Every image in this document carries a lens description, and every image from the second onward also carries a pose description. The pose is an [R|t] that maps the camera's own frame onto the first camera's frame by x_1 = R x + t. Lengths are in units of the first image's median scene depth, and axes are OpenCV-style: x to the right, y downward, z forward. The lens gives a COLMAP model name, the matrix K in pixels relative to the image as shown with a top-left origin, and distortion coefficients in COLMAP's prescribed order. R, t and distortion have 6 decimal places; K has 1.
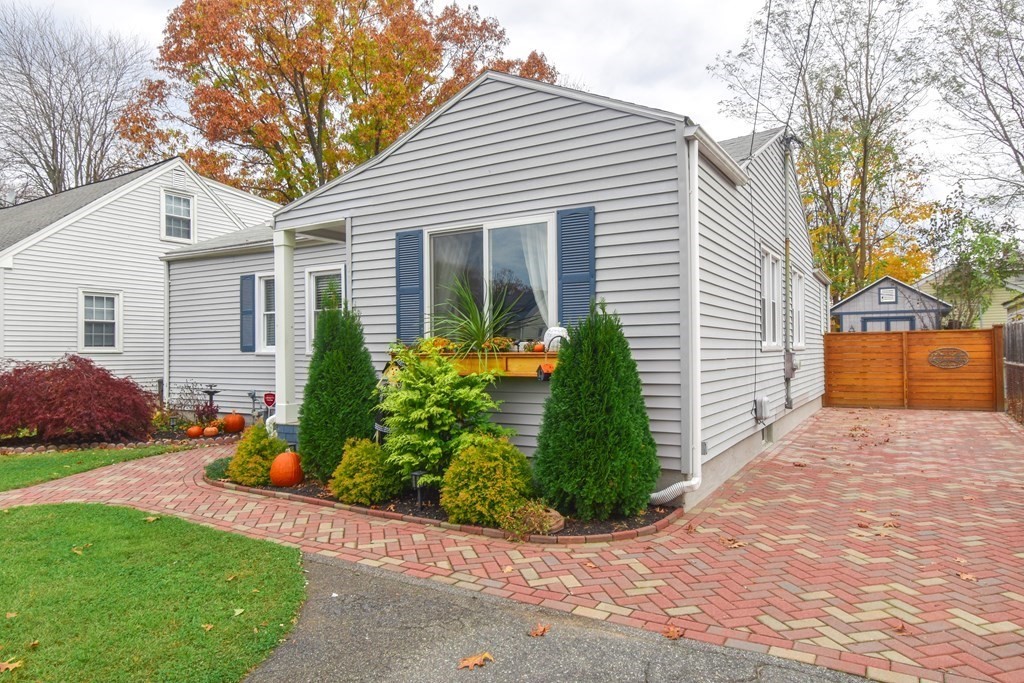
lens RADIAL K [[640.2, 0, 517.1], [0, 640.2, 343.9], [0, 0, 1]] dist [0.005407, -0.000941]
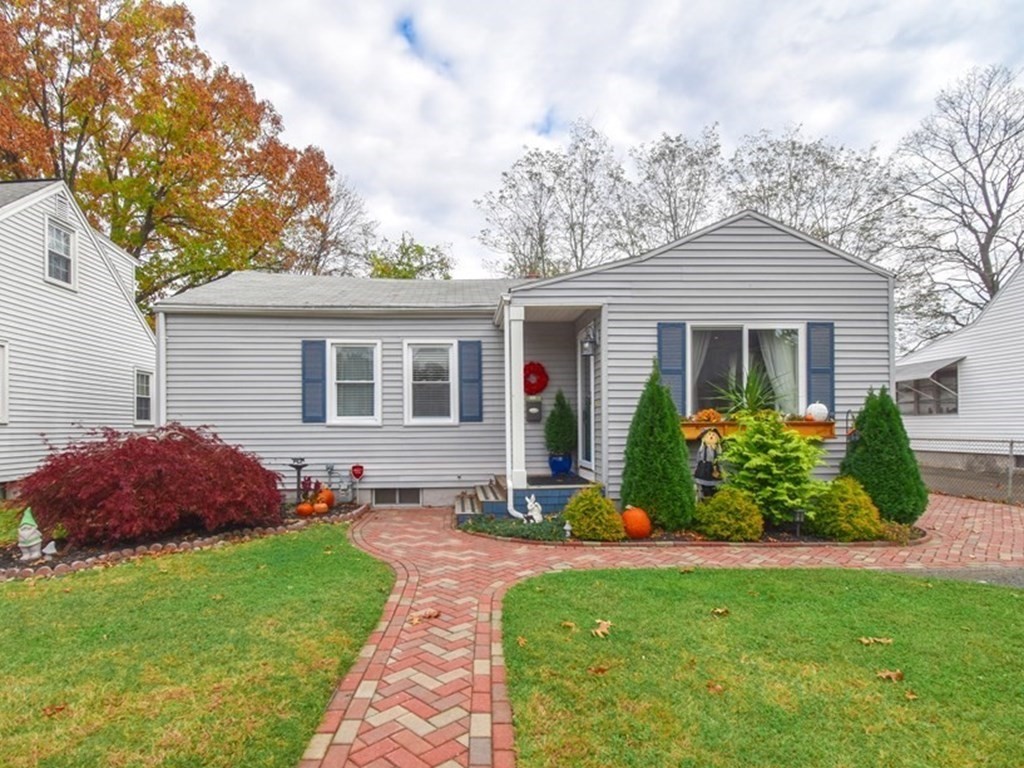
lens RADIAL K [[548.2, 0, 501.7], [0, 548.2, 426.7], [0, 0, 1]] dist [0.007721, -0.012535]
pose [[0.839466, 0.003295, 0.543403, -0.669034], [-0.007096, 0.999963, 0.004899, 0.013330], [-0.543367, -0.007969, 0.839458, 0.195734]]
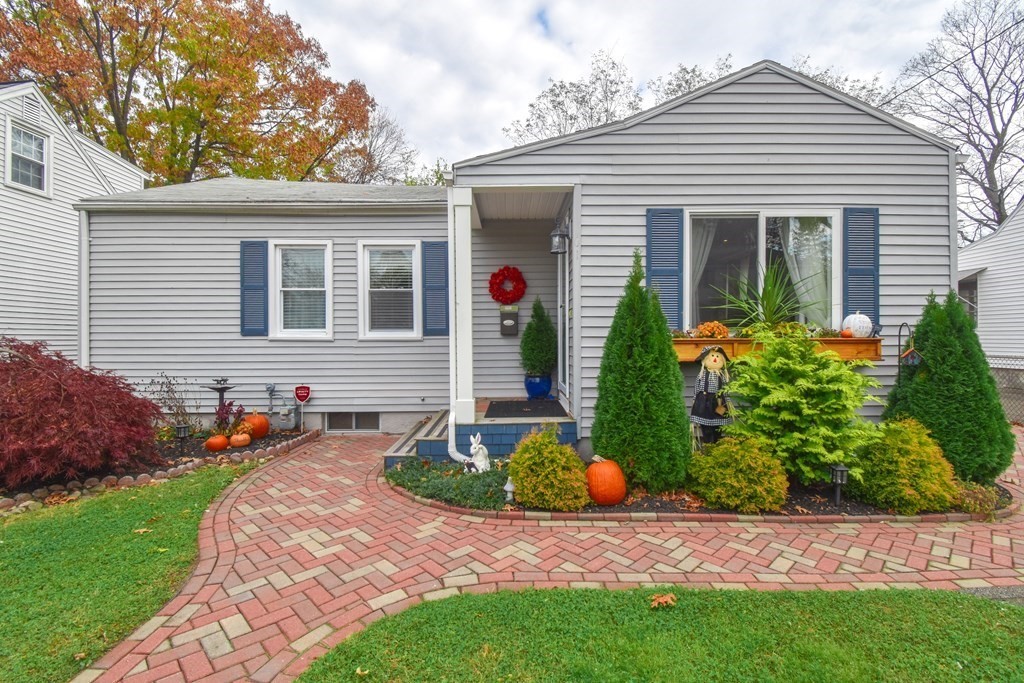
lens RADIAL K [[465.3, 0, 530.0], [0, 465.3, 341.3], [0, 0, 1]] dist [0.007759, -0.016138]
pose [[0.855191, 0.000132, 0.518313, -0.458435], [-0.009819, 0.999825, 0.015947, 0.006452], [-0.518220, -0.018727, 0.855043, 0.341137]]
